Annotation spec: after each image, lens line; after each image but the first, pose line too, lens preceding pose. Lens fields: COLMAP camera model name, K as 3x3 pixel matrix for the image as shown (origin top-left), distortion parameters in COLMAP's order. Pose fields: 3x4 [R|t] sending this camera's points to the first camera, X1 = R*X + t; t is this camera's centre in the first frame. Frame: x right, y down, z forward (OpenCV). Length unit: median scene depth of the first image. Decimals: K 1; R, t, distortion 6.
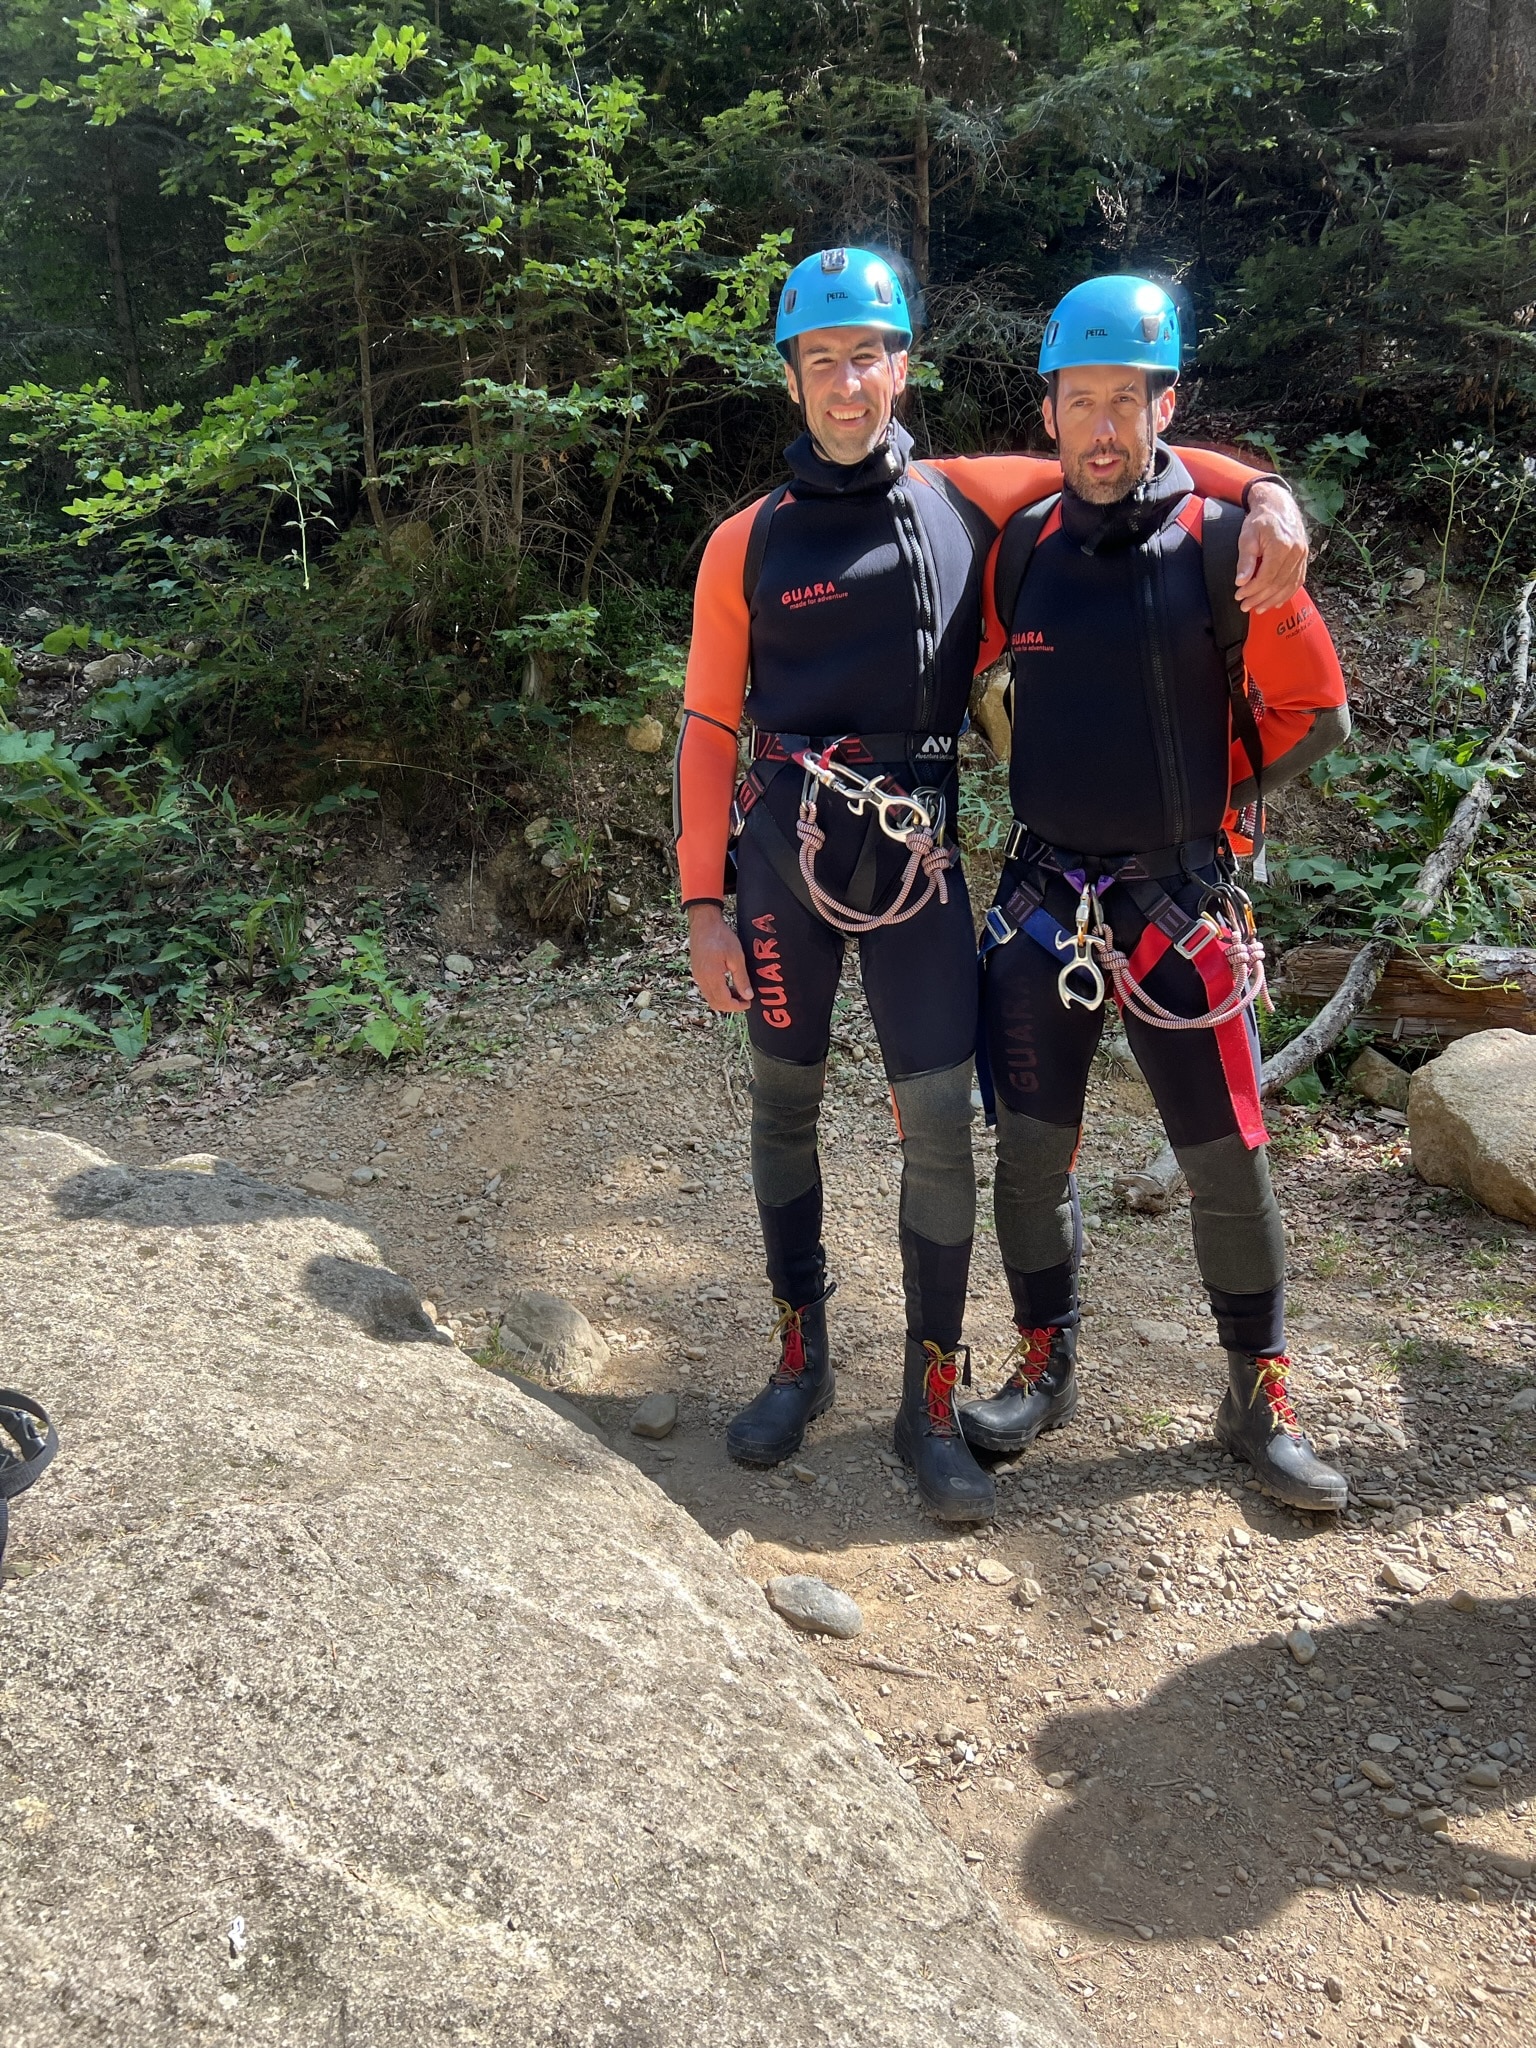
lens RADIAL K [[1551.8, 0, 768.2], [0, 1551.8, 1022.3], [0, 0, 1]] dist [0.050066, -0.052644]
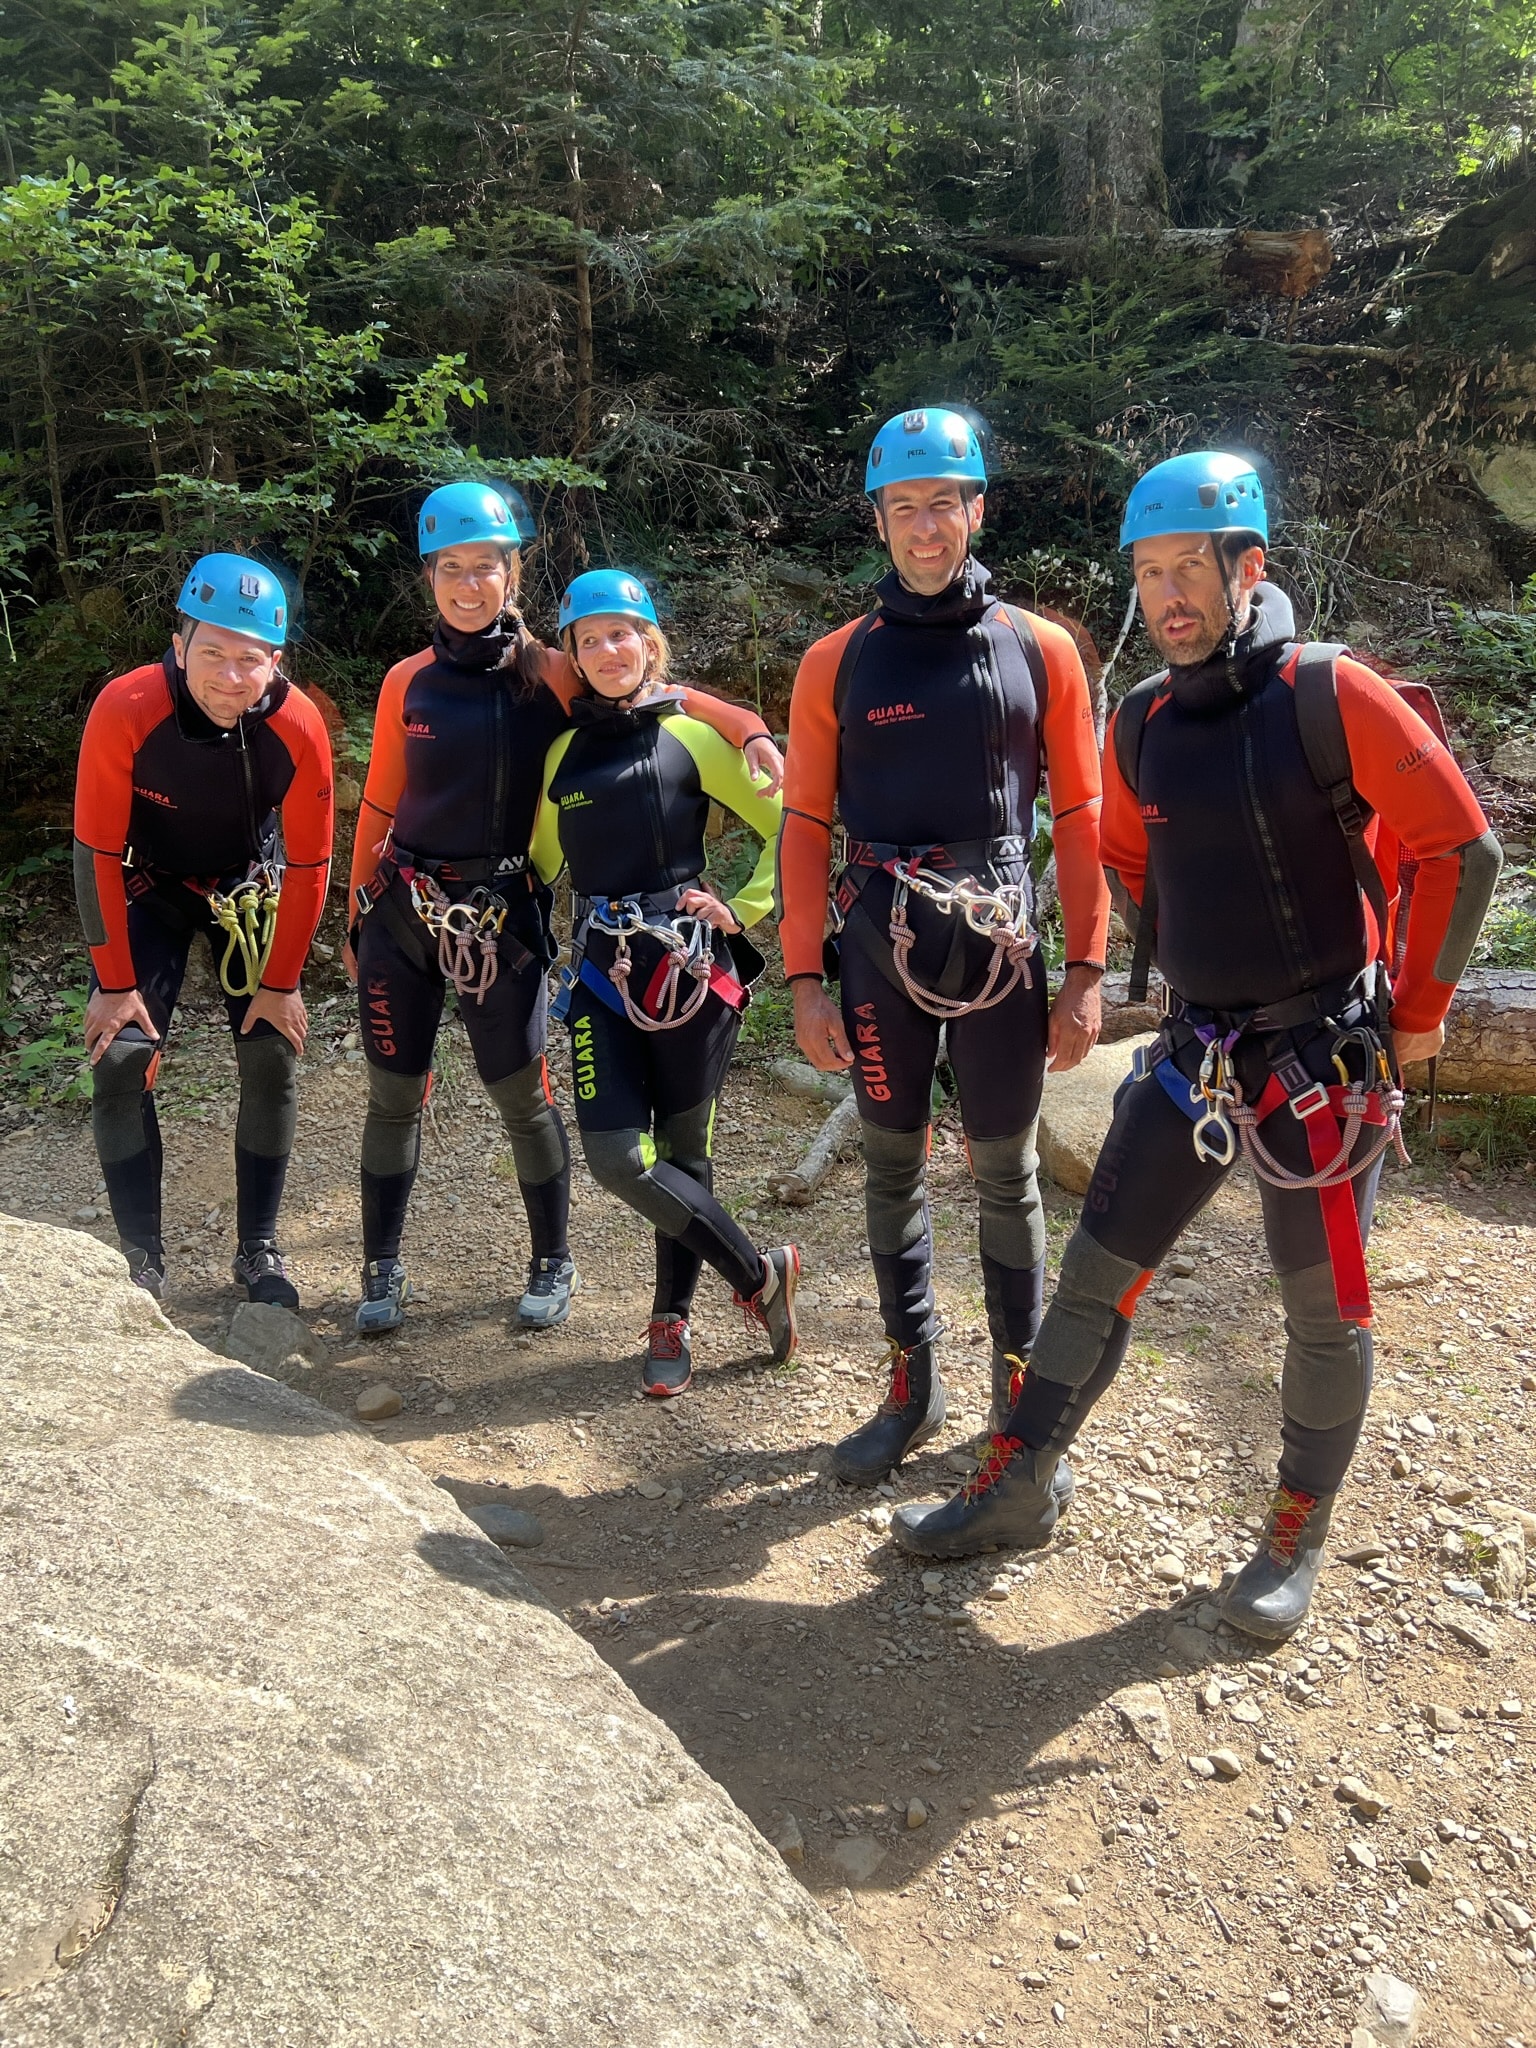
lens RADIAL K [[1551.8, 0, 772.2], [0, 1551.8, 1011.6], [0, 0, 1]] dist [0.050066, -0.052644]
pose [[0.982903, -0.034984, 0.180768, 0.017023], [0.039313, 0.999018, -0.020416, -0.001756], [-0.179876, 0.027174, 0.983314, -0.157309]]
